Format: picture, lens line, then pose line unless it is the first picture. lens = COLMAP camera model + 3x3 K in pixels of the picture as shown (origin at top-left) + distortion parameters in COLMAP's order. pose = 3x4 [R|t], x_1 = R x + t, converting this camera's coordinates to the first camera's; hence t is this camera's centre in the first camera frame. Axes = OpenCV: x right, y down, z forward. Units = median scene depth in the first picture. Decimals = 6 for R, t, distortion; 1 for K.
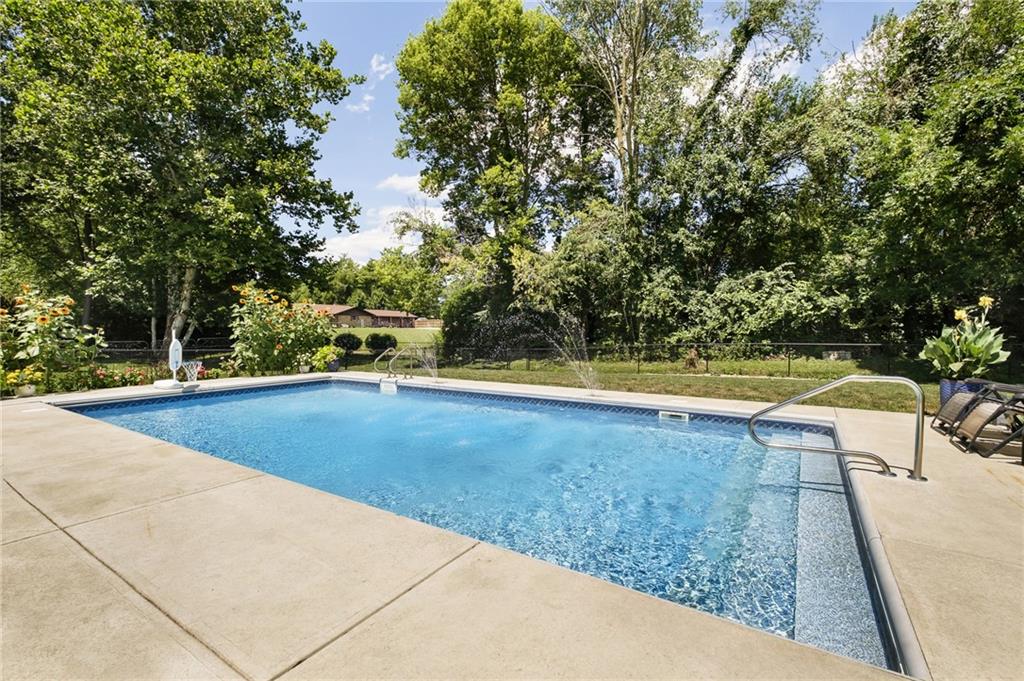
lens RADIAL K [[449.5, 0, 508.5], [0, 449.5, 337.1], [0, 0, 1]] dist [-0.007427, 0.000259]
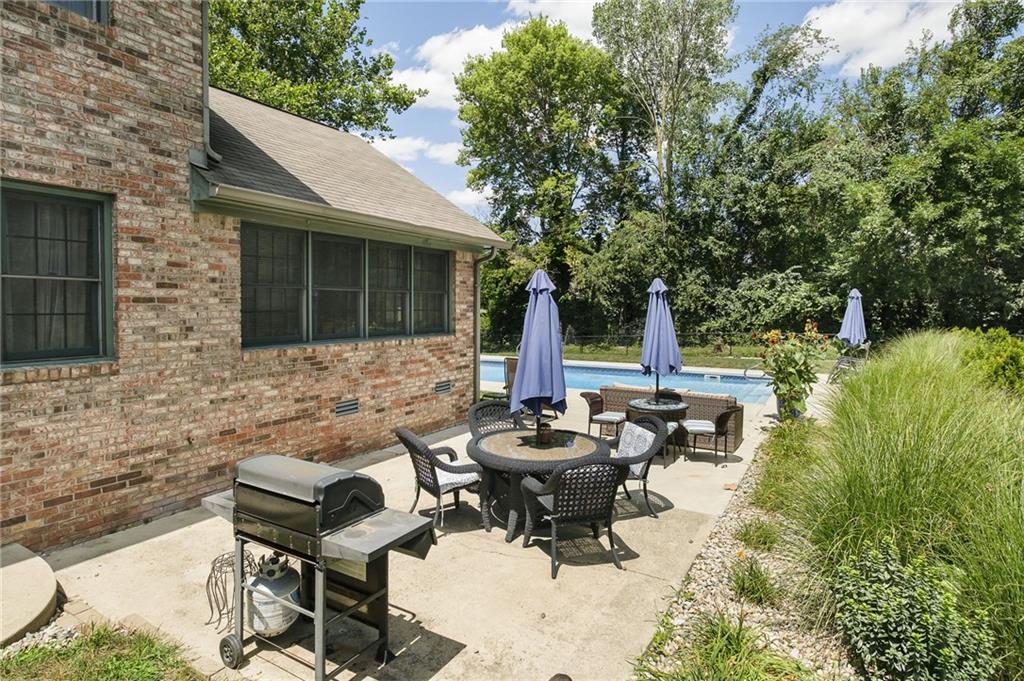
lens RADIAL K [[540.2, 0, 512.4], [0, 540.2, 320.6], [0, 0, 1]] dist [-0.006872, 0.000572]
pose [[0.999579, -0.000809, 0.029013, -0.190639], [0.000509, 0.999947, 0.010323, -0.031199], [-0.029020, -0.010304, 0.999526, -0.440626]]
